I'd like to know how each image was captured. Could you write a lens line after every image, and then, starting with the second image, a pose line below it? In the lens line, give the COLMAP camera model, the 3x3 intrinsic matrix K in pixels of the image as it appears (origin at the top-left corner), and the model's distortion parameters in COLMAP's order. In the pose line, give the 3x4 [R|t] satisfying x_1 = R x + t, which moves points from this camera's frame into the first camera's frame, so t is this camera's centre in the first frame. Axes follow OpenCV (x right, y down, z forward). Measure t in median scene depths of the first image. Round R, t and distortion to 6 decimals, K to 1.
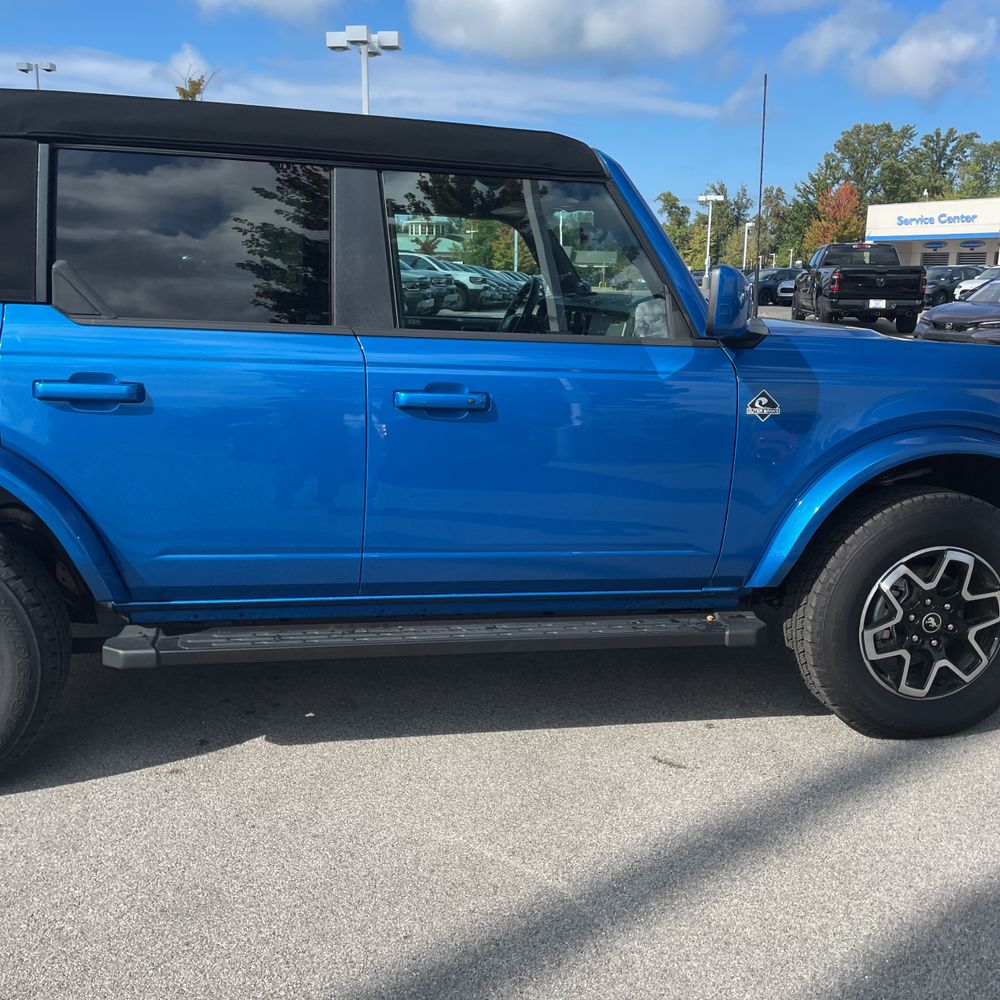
lens RADIAL K [[1008.9, 0, 512.4], [0, 1008.9, 485.7], [0, 0, 1]] dist [0.077587, -0.098703]
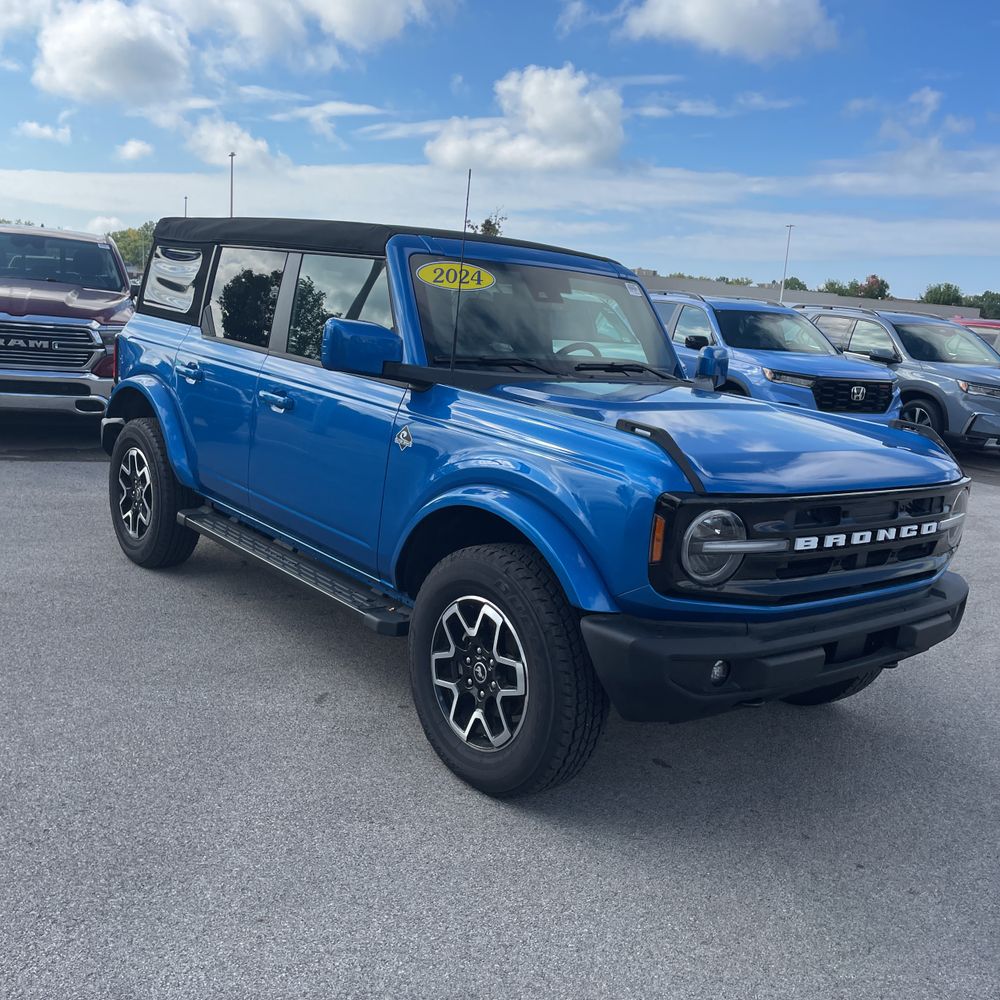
lens RADIAL K [[1006.4, 0, 496.5], [0, 1006.4, 493.2], [0, 0, 1]] dist [0.090735, -0.129647]
pose [[0.489322, 0.178833, -0.853570, 0.243098], [-0.245418, 0.967433, 0.061999, -0.021121], [0.836859, 0.179144, 0.517275, 0.086842]]
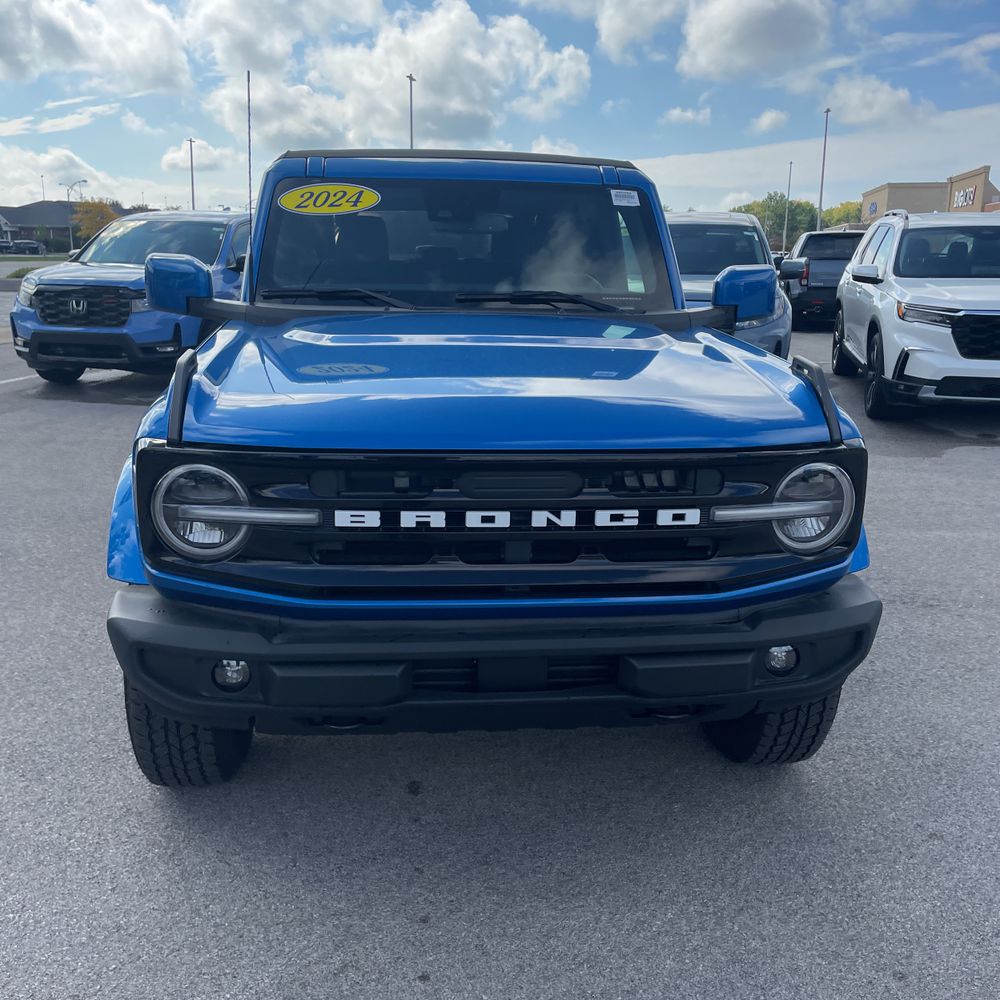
lens RADIAL K [[1018.3, 0, 505.8], [0, 1018.3, 500.5], [0, 0, 1]] dist [0.080373, -0.117767]
pose [[-0.067636, 0.222788, -0.972518, 0.244443], [-0.214679, 0.948668, 0.232255, -0.051855], [0.974340, 0.224488, -0.016336, 0.248095]]
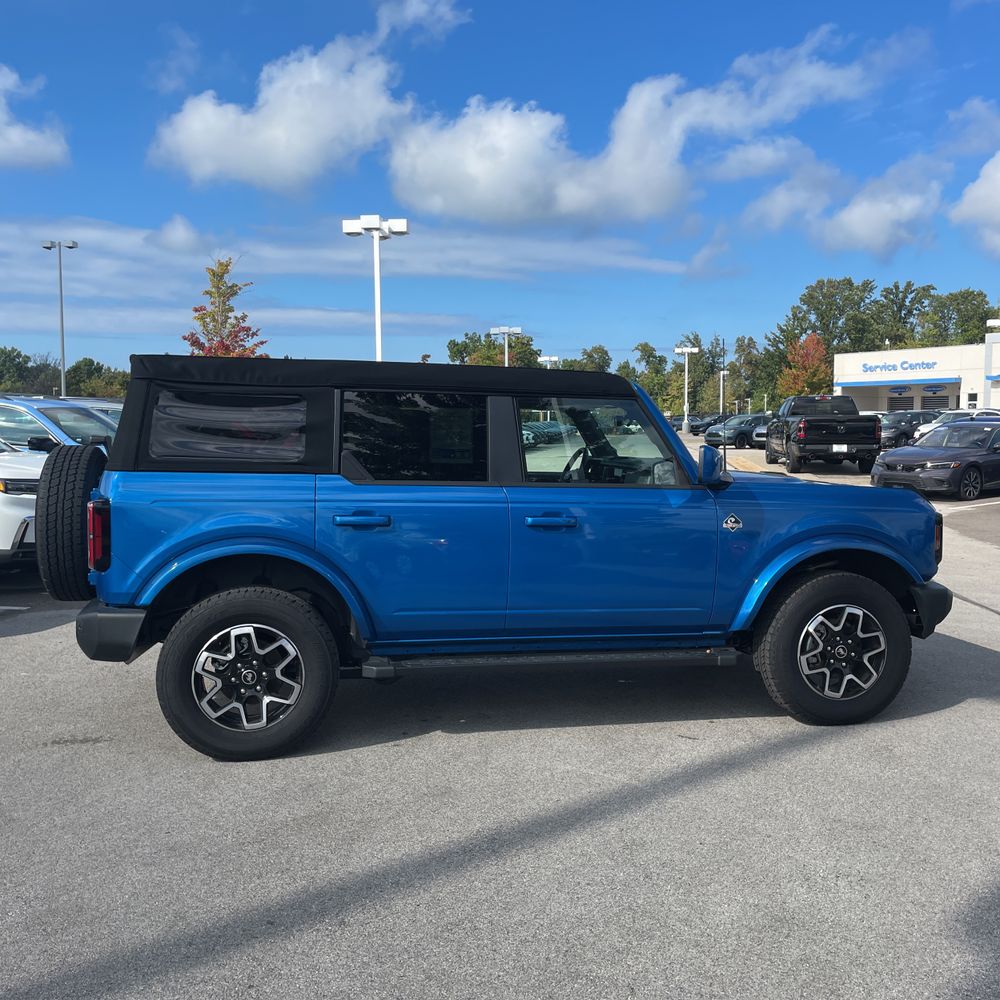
lens RADIAL K [[1002.2, 0, 514.9], [0, 1002.2, 479.5], [0, 0, 1]] dist [0.088900, -0.099473]
pose [[0.999692, -0.018708, 0.016320, -0.027478], [0.020906, 0.988914, -0.147012, 0.016957], [-0.013389, 0.147307, 0.989000, -0.128515]]
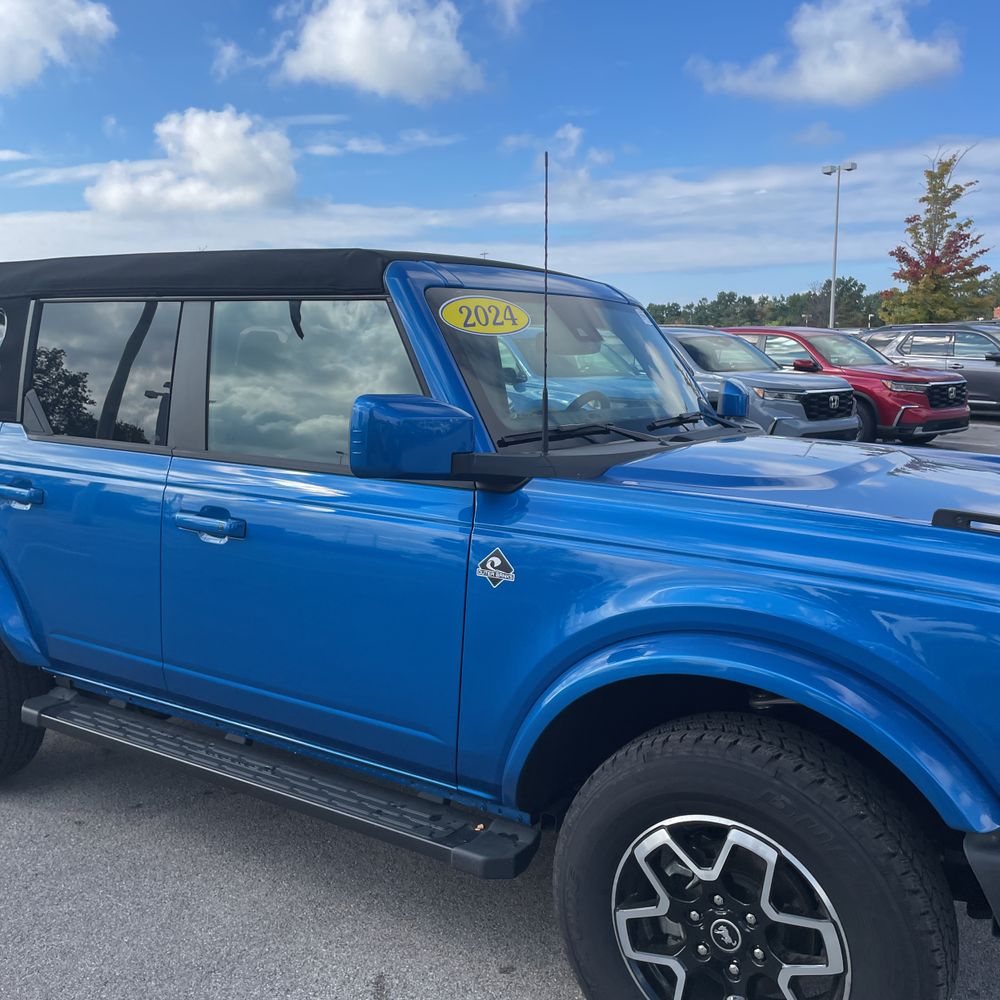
lens RADIAL K [[1008.9, 0, 512.4], [0, 1008.9, 485.7], [0, 0, 1]] dist [0.077587, -0.098703]
pose [[0.730142, 0.065734, -0.680126, 0.141253], [-0.117787, 0.992570, -0.030517, -0.021623], [0.673067, 0.102392, 0.732459, 0.078422]]
